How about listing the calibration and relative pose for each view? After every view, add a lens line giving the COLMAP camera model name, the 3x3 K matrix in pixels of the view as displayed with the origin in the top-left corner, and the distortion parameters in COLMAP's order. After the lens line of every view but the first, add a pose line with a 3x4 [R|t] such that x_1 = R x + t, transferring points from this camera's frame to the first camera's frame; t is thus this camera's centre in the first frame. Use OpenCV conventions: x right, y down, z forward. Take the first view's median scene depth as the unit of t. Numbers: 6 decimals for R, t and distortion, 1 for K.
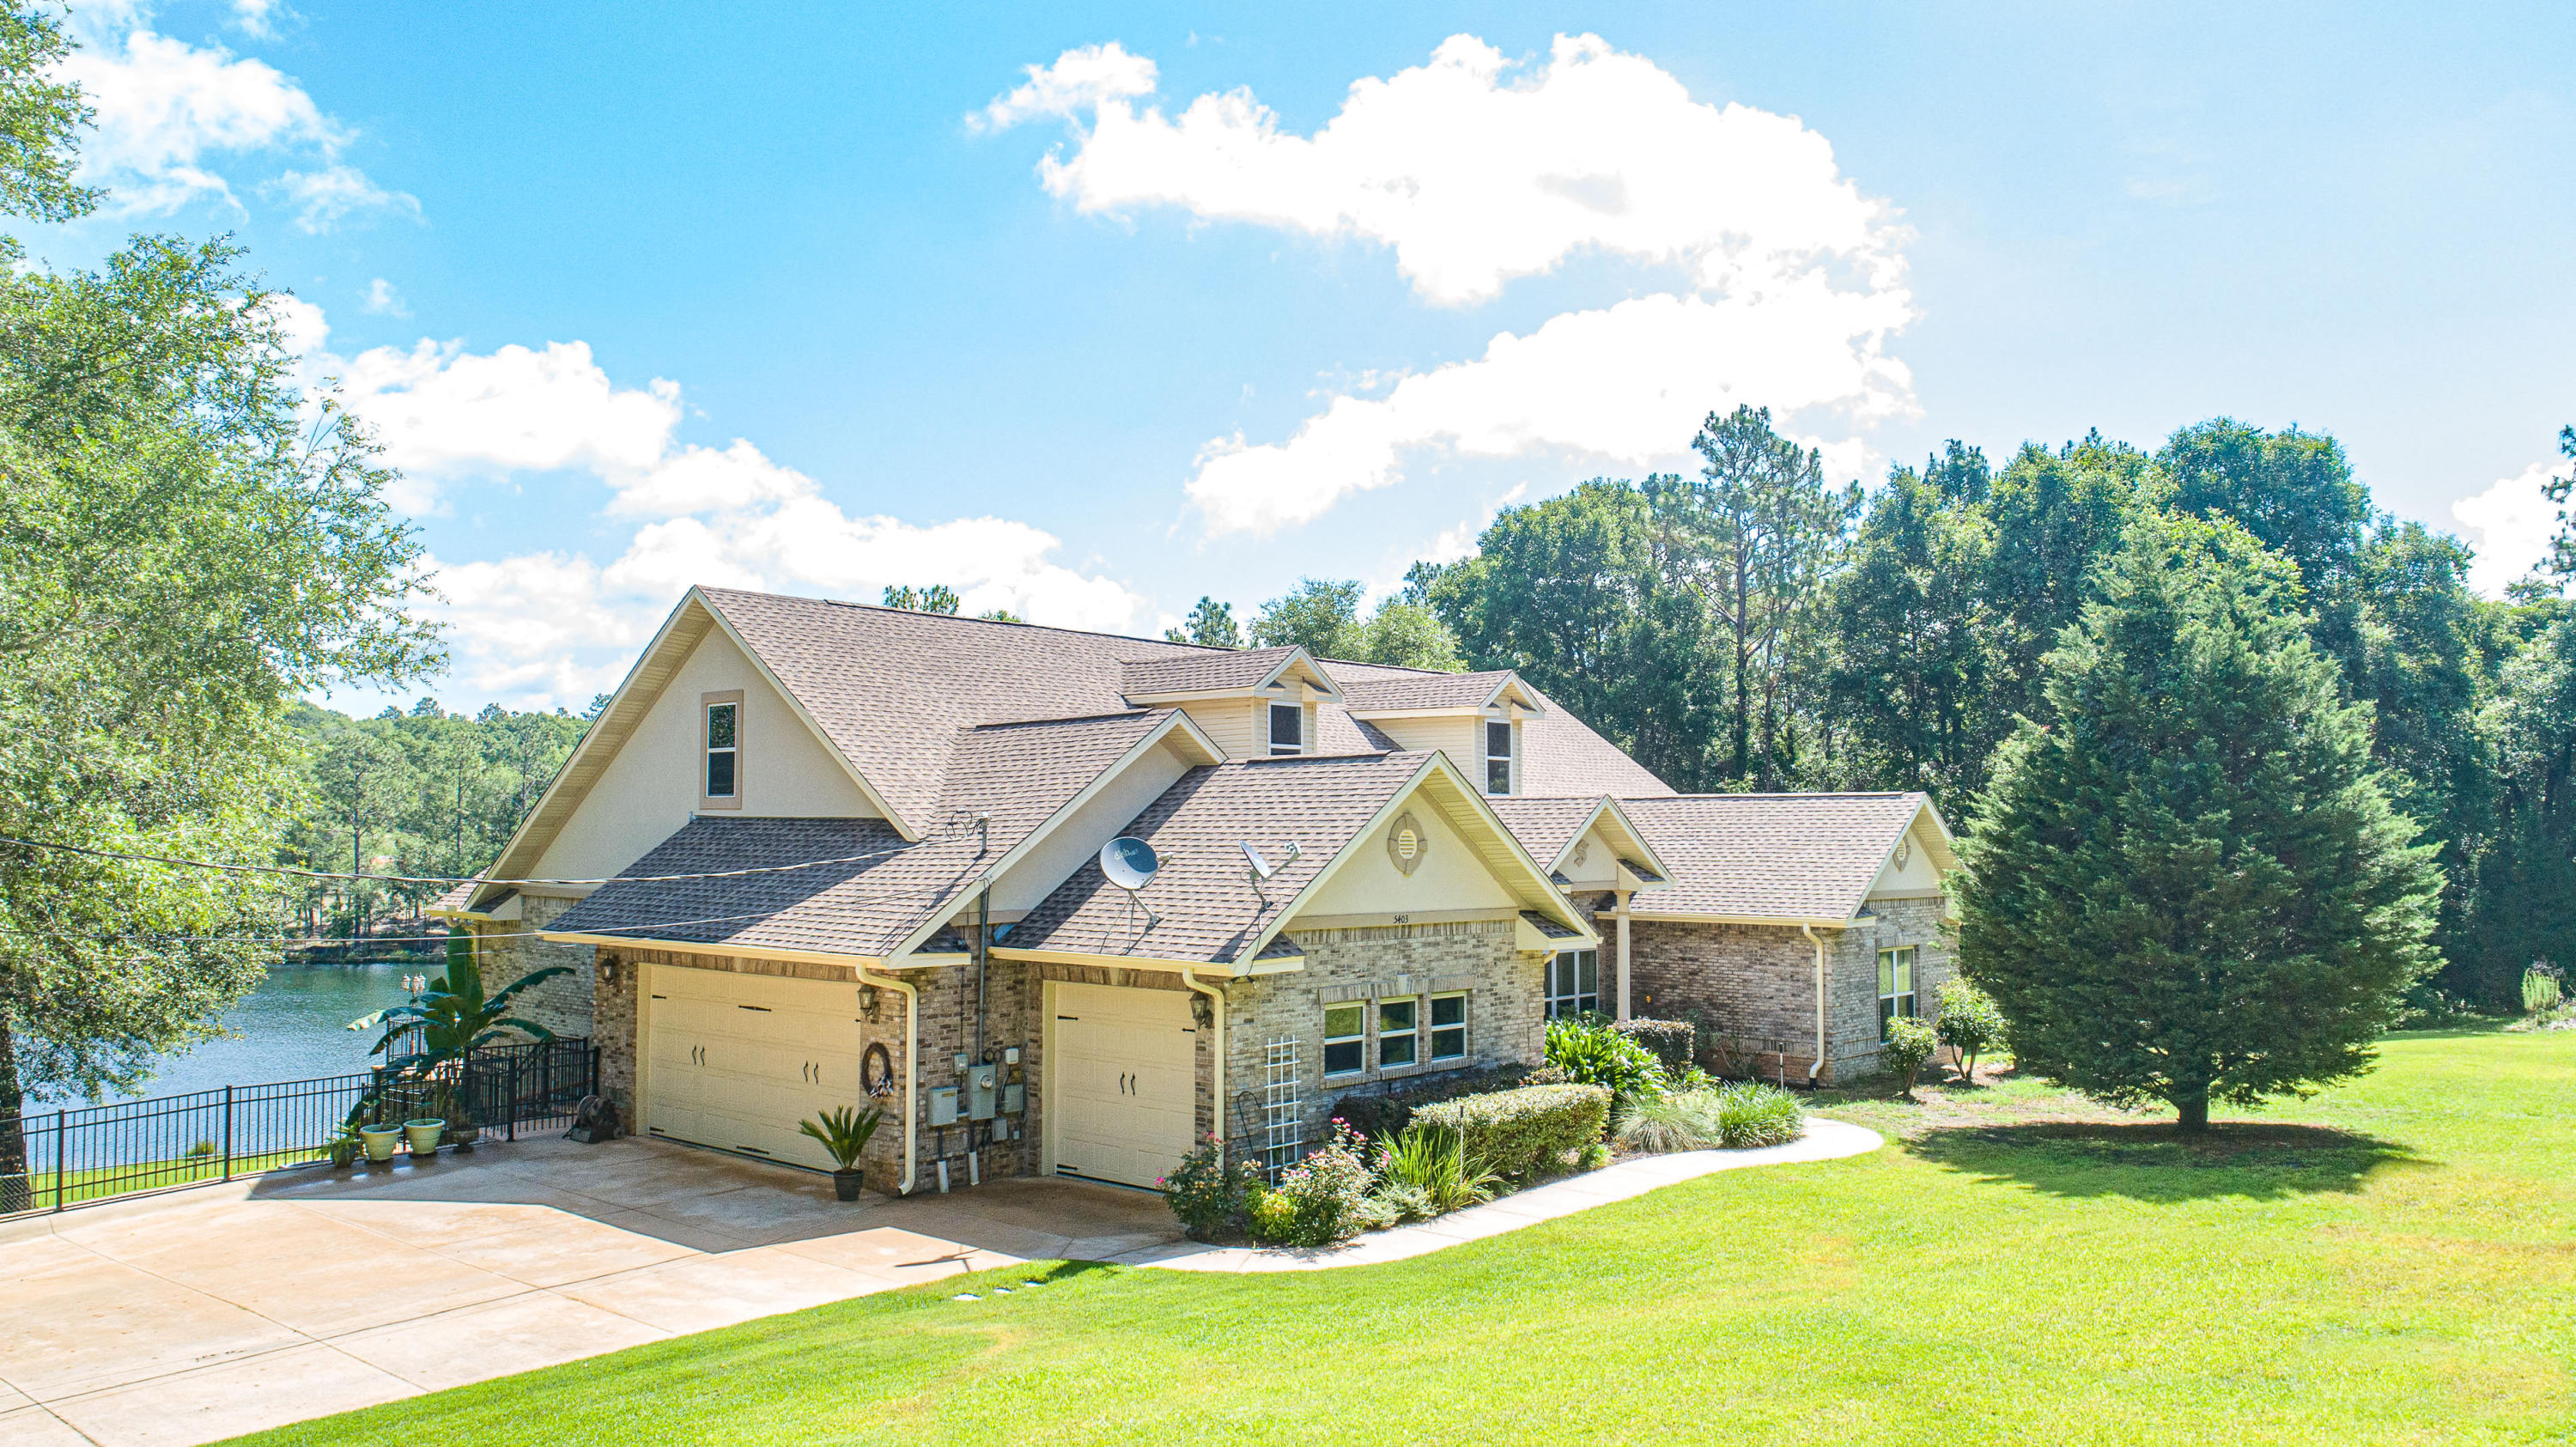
lens RADIAL K [[1837.7, 0, 1291.2], [0, 1837.7, 723.0], [0, 0, 1]] dist [-0.007270, 0.004550]
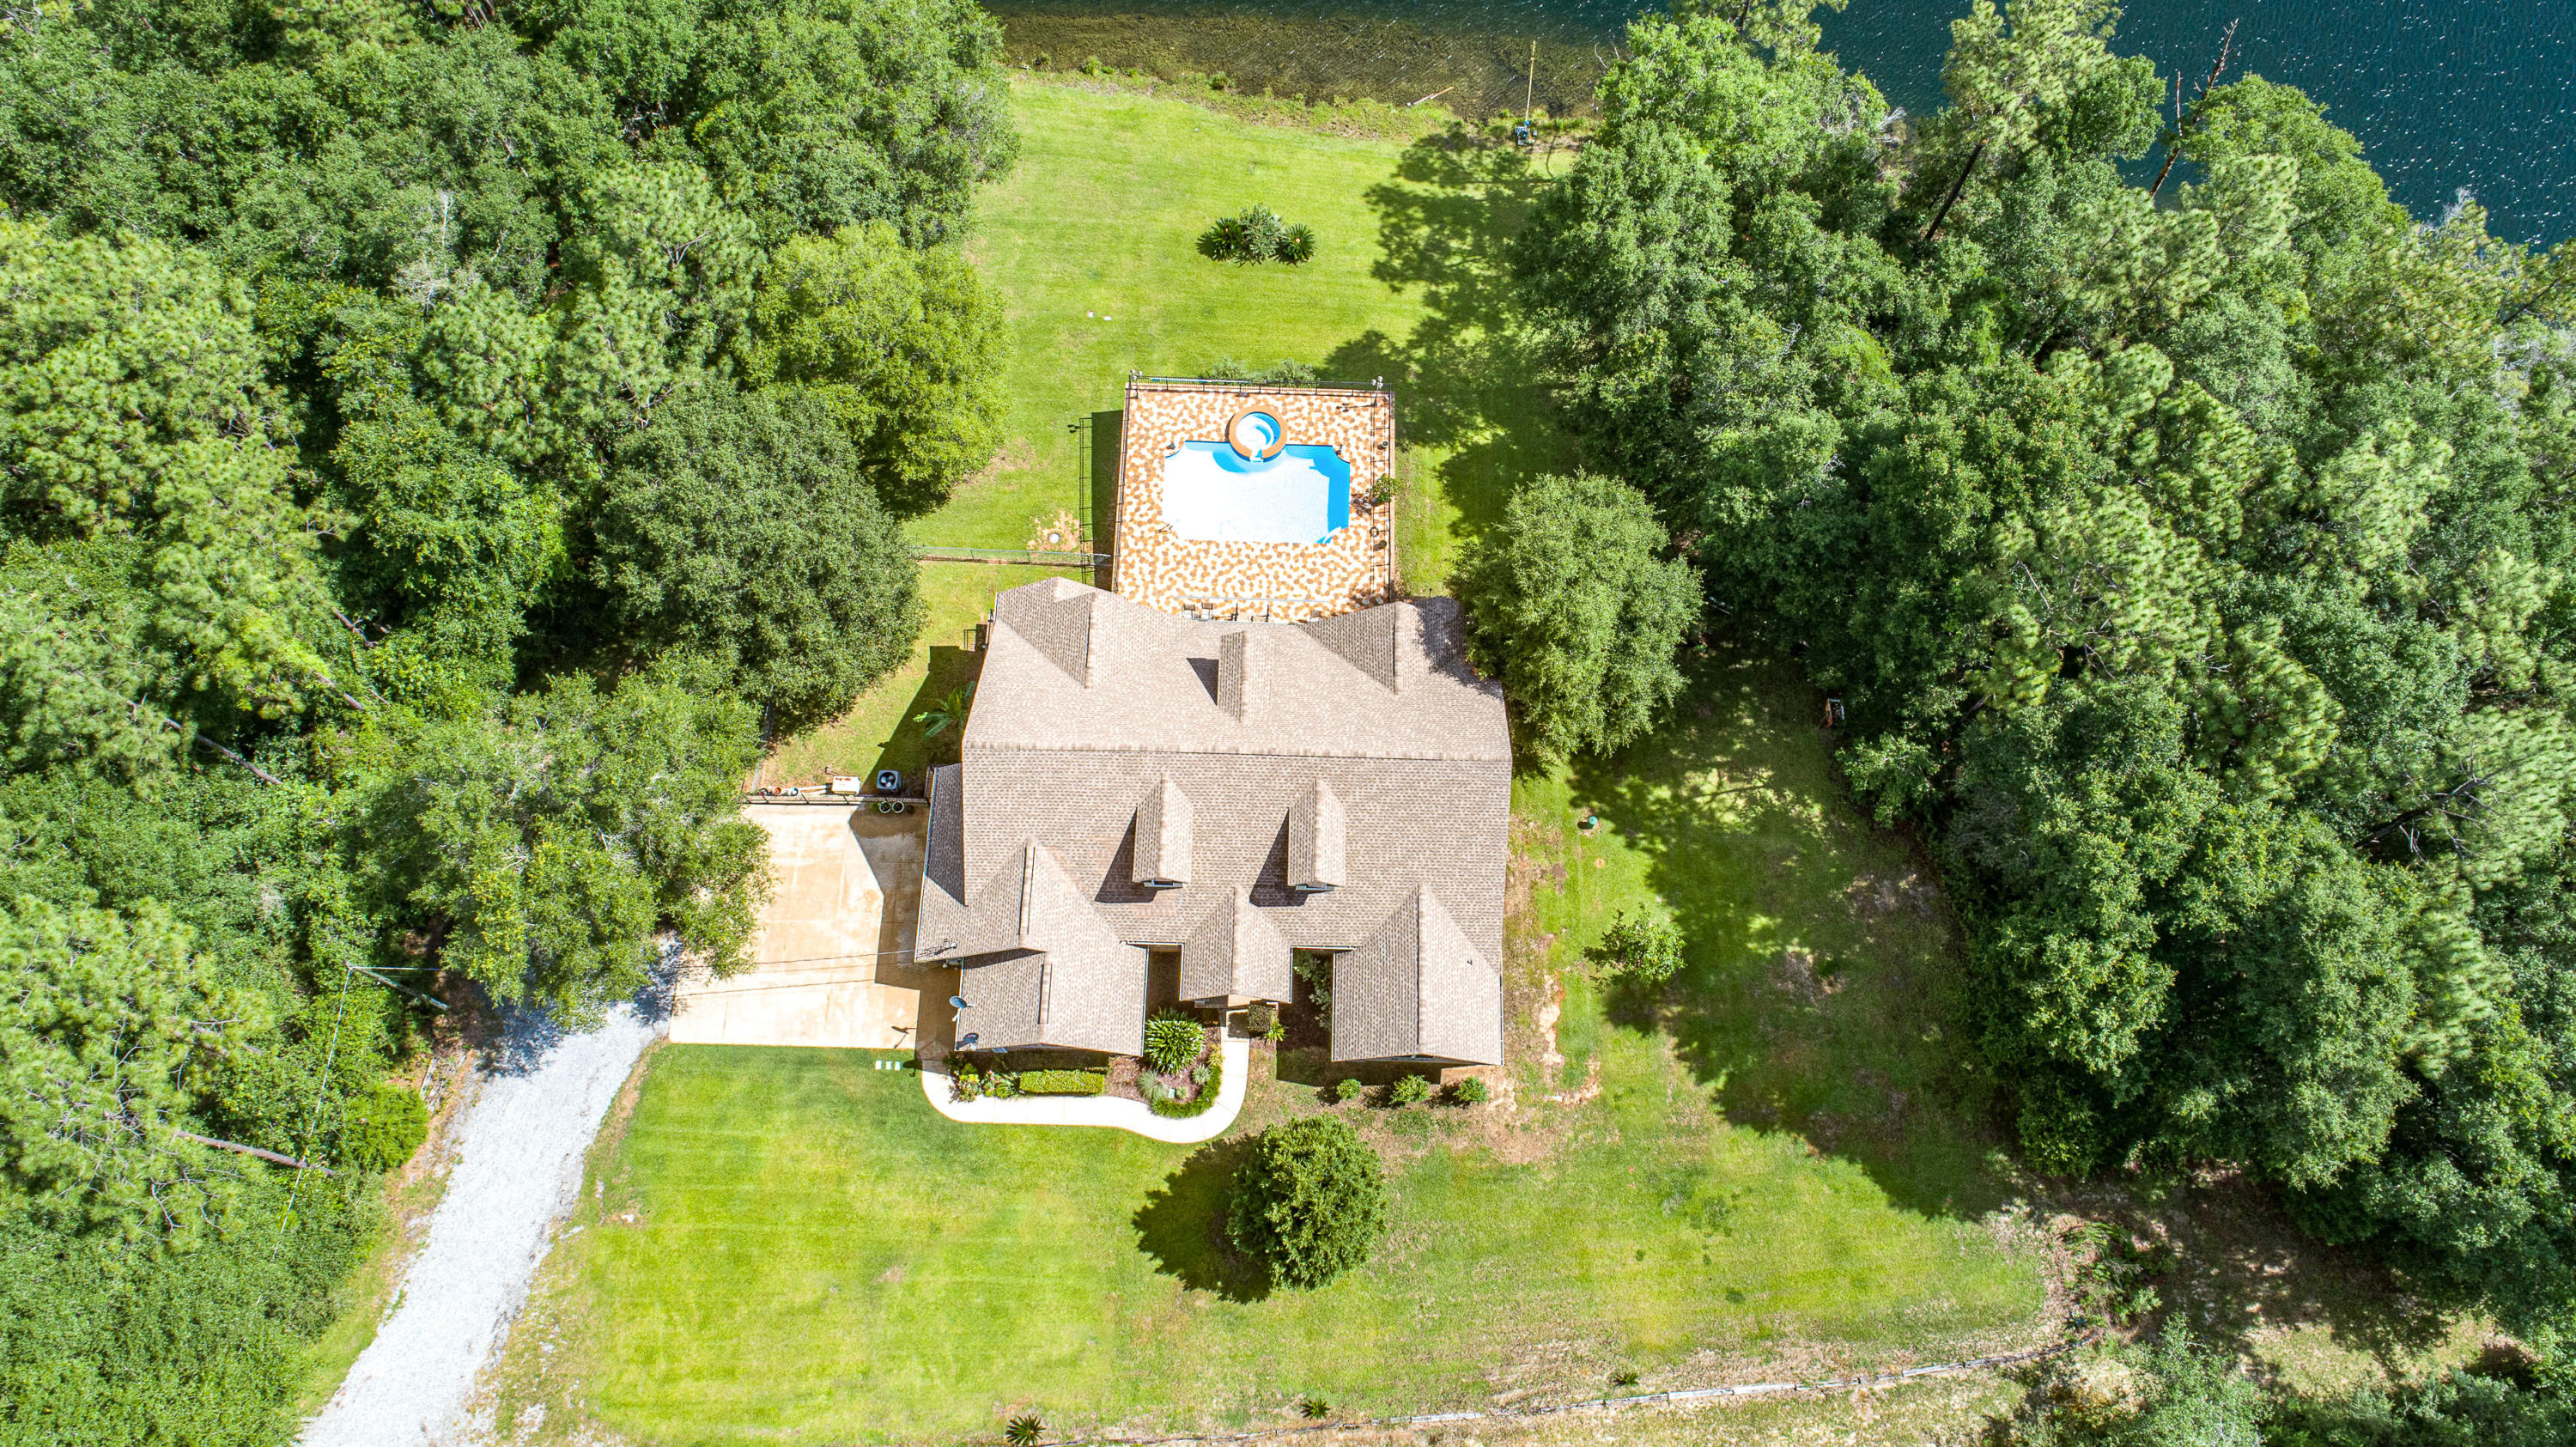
lens RADIAL K [[1784.8, 0, 1289.1], [0, 1784.8, 727.0], [0, 0, 1]] dist [-0.011818, 0.009232]
pose [[0.644581, 0.716654, -0.266313, 0.678766], [0.037078, 0.318620, 0.947157, -2.635808], [0.763636, -0.620394, 0.178804, 0.979100]]
